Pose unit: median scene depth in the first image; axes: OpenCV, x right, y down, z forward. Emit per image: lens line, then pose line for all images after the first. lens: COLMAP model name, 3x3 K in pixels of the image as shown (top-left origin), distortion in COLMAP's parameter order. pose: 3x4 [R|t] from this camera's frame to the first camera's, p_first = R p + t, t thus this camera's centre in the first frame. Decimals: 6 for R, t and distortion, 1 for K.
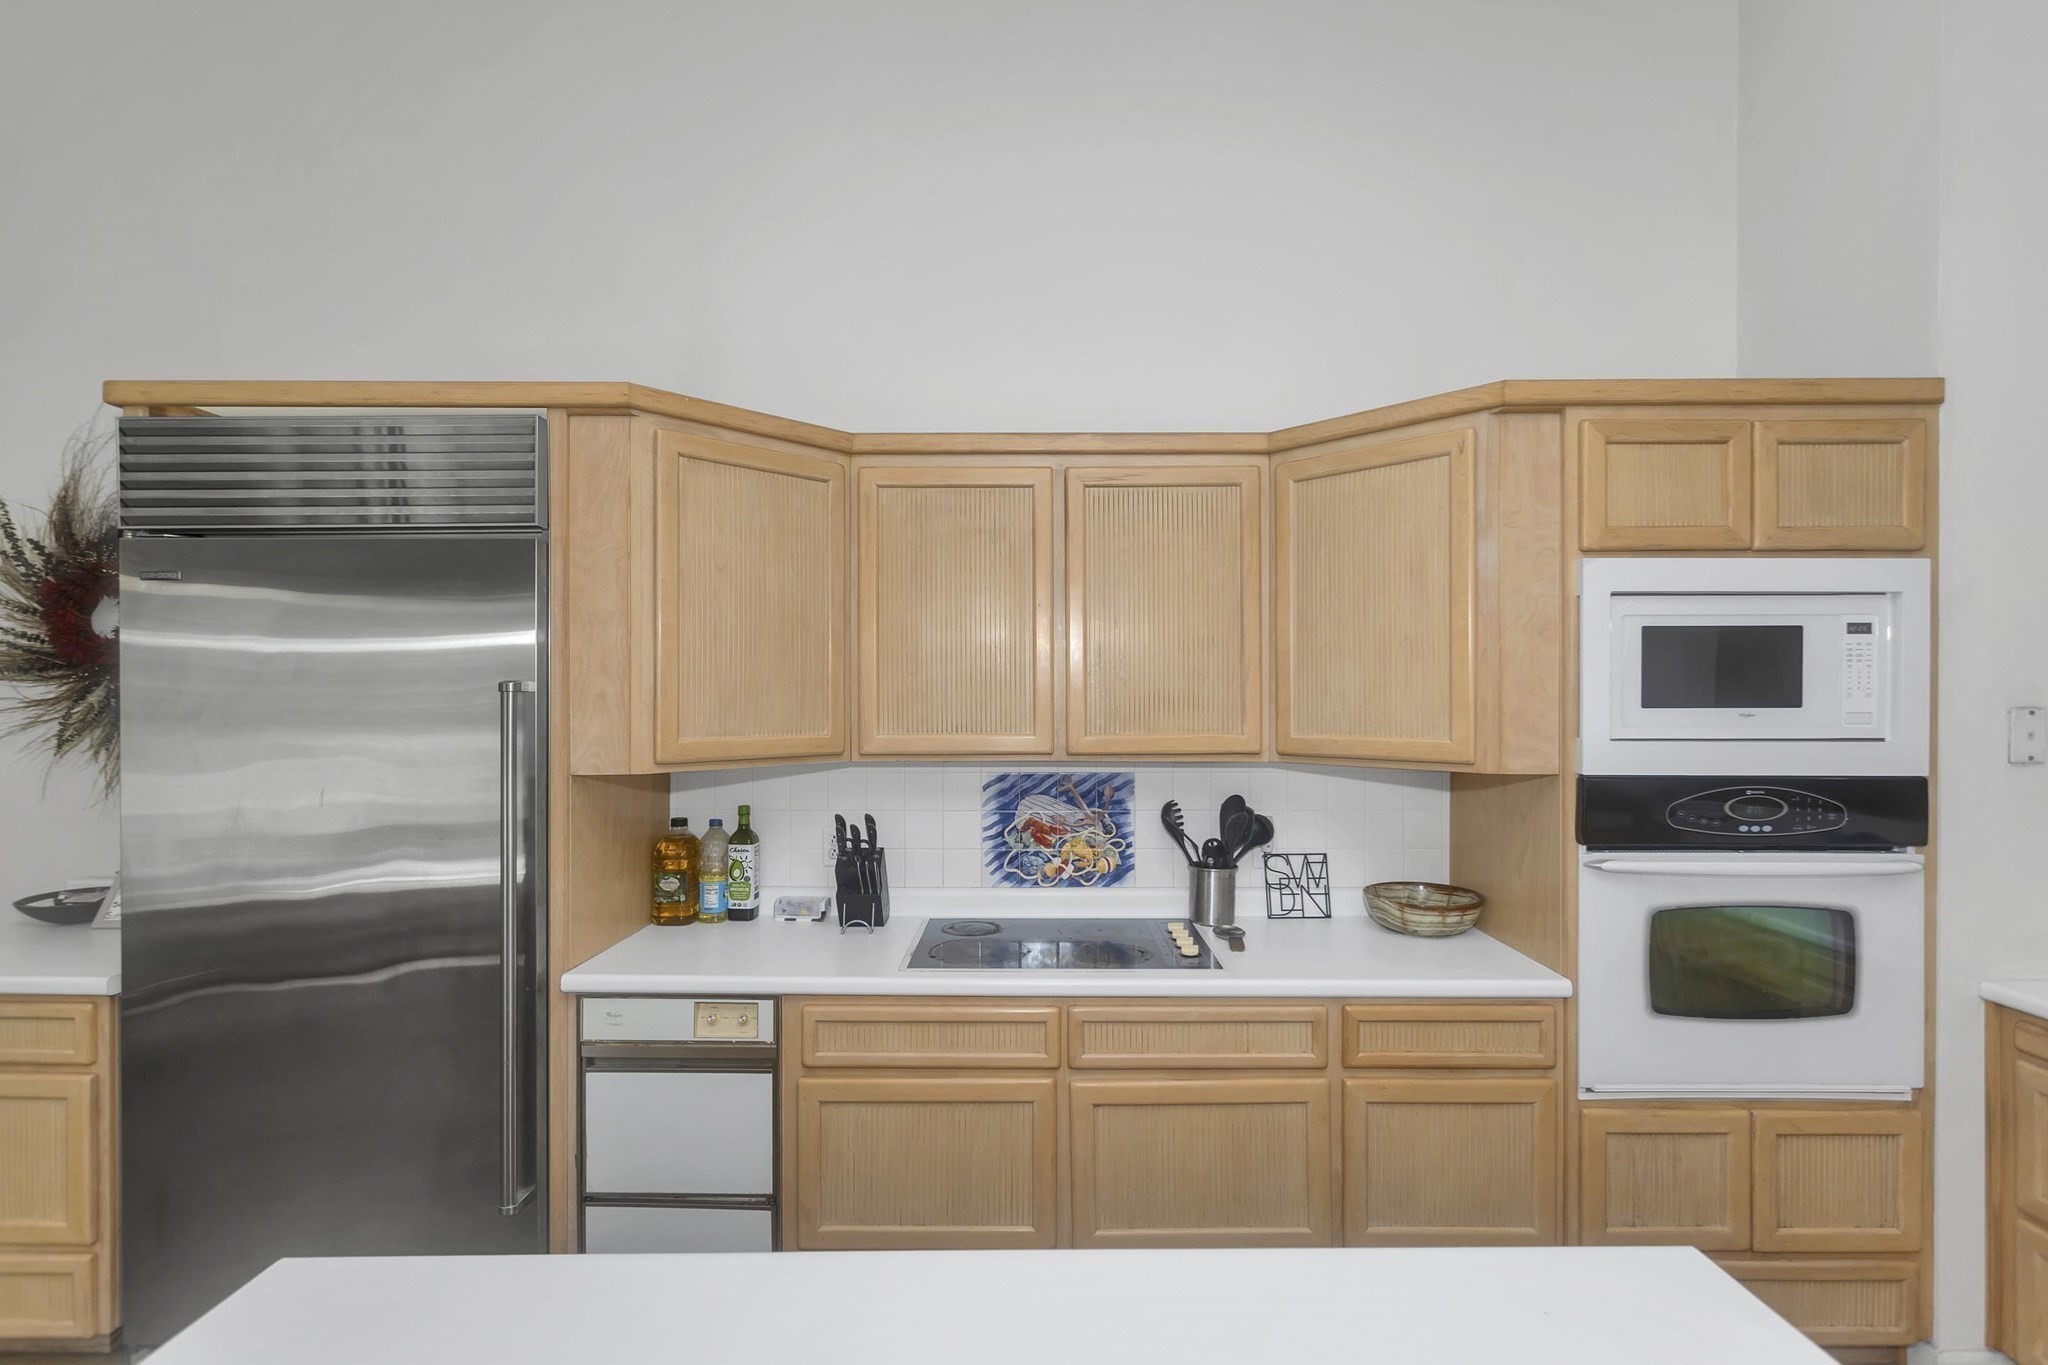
lens RADIAL K [[983.3, 0, 1024.0], [0, 983.3, 682.5], [0, 0, 1]] dist [0.001875, 0.000842]
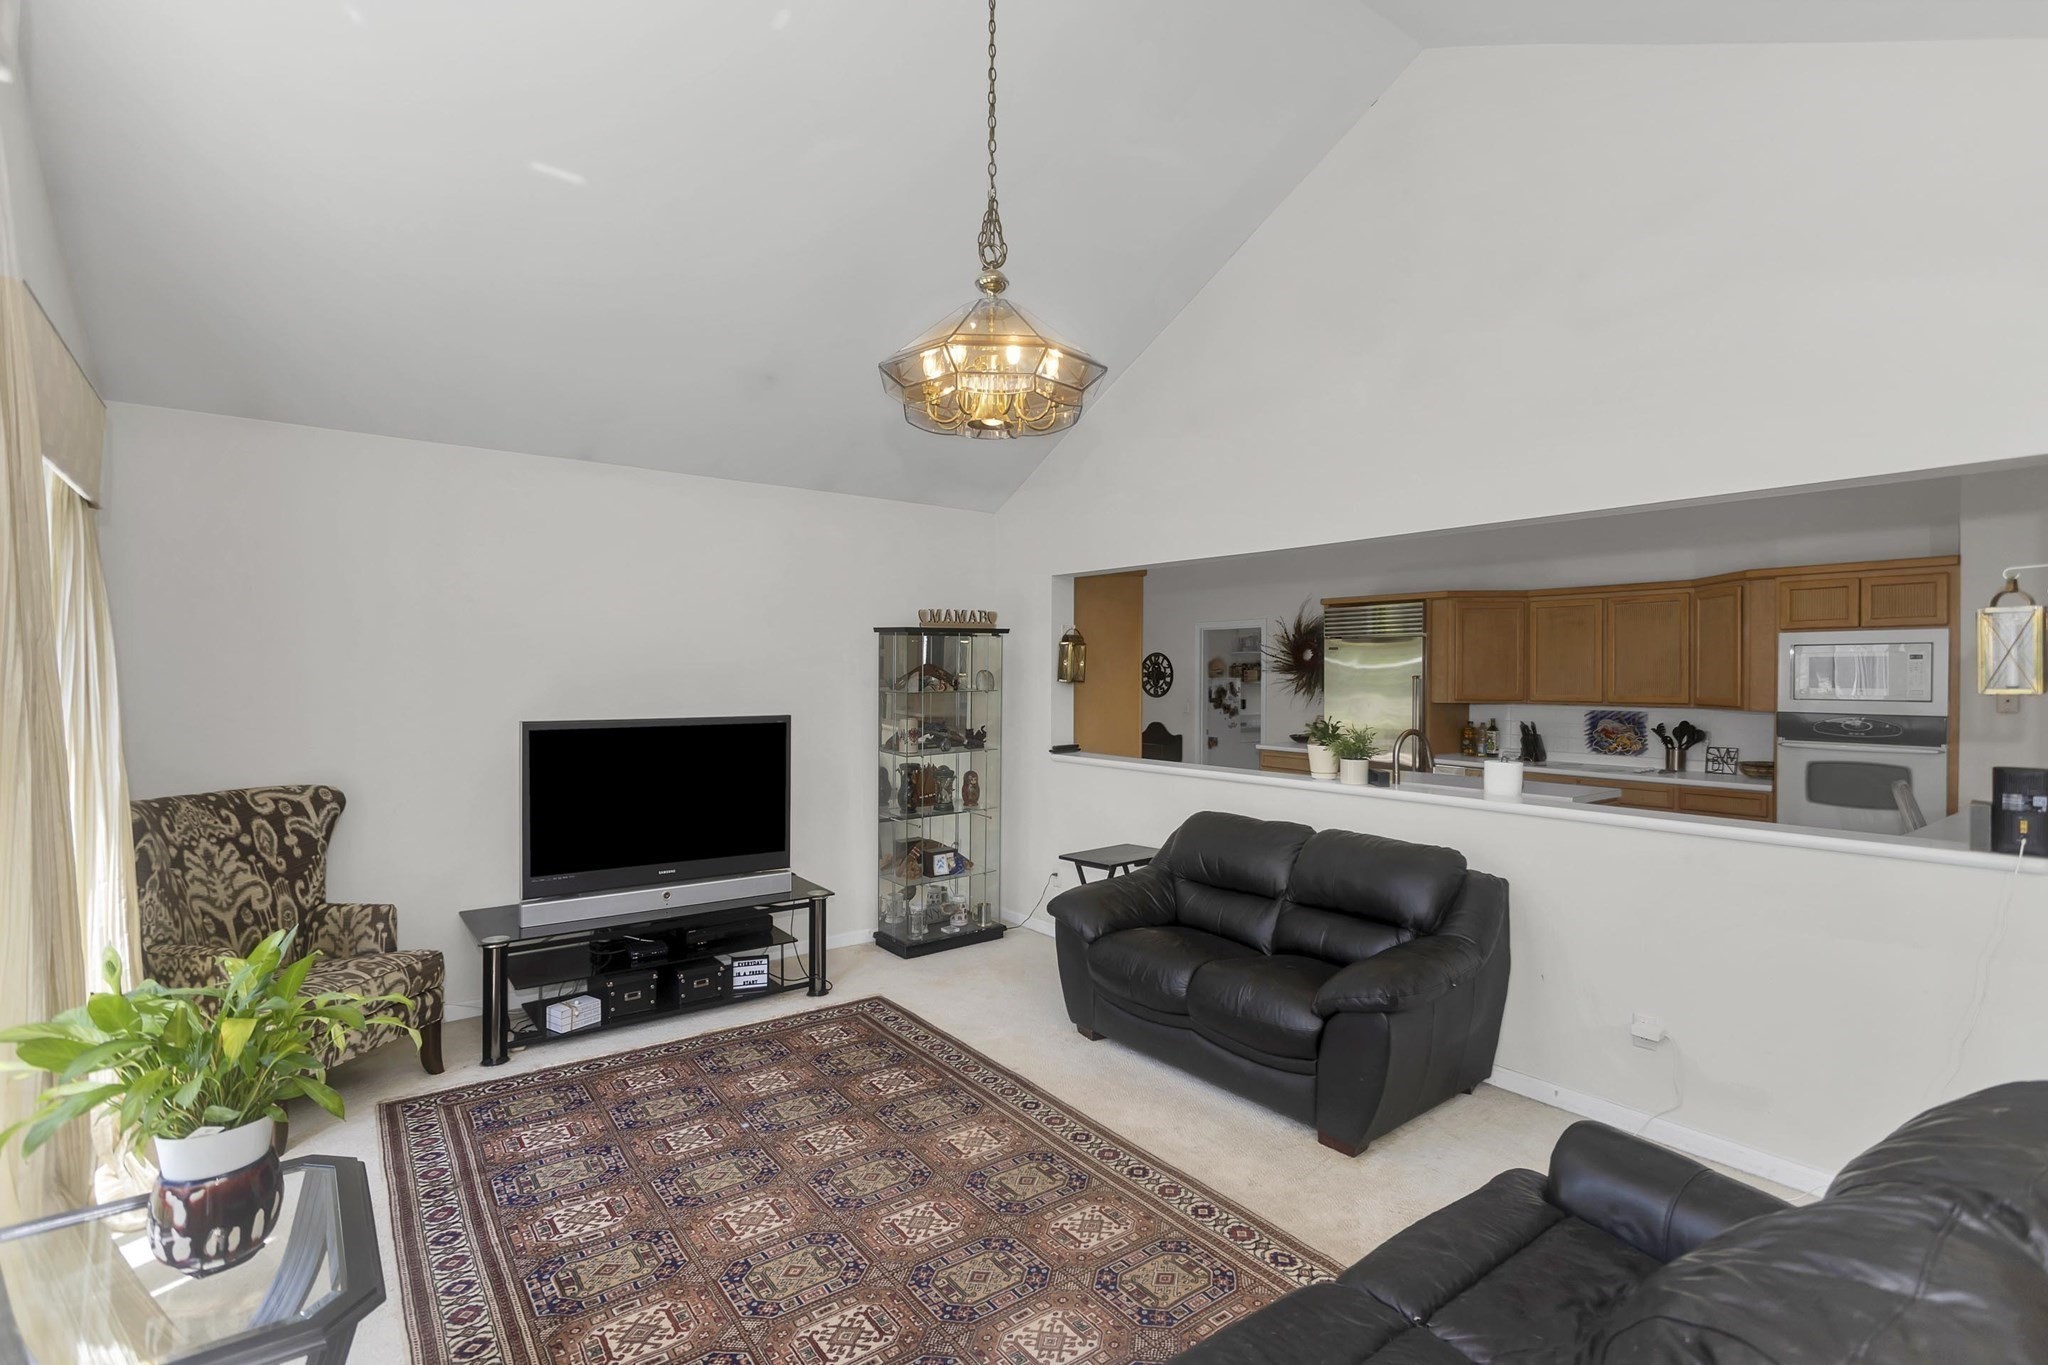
lens RADIAL K [[952.2, 0, 1024.5], [0, 952.2, 686.1], [0, 0, 1]] dist [-0.001266, -0.000323]
pose [[0.613076, 0.014923, -0.789883, 1.347937], [-0.001349, 0.999840, 0.017843, -0.020481], [0.790023, -0.009873, 0.612998, -2.248540]]
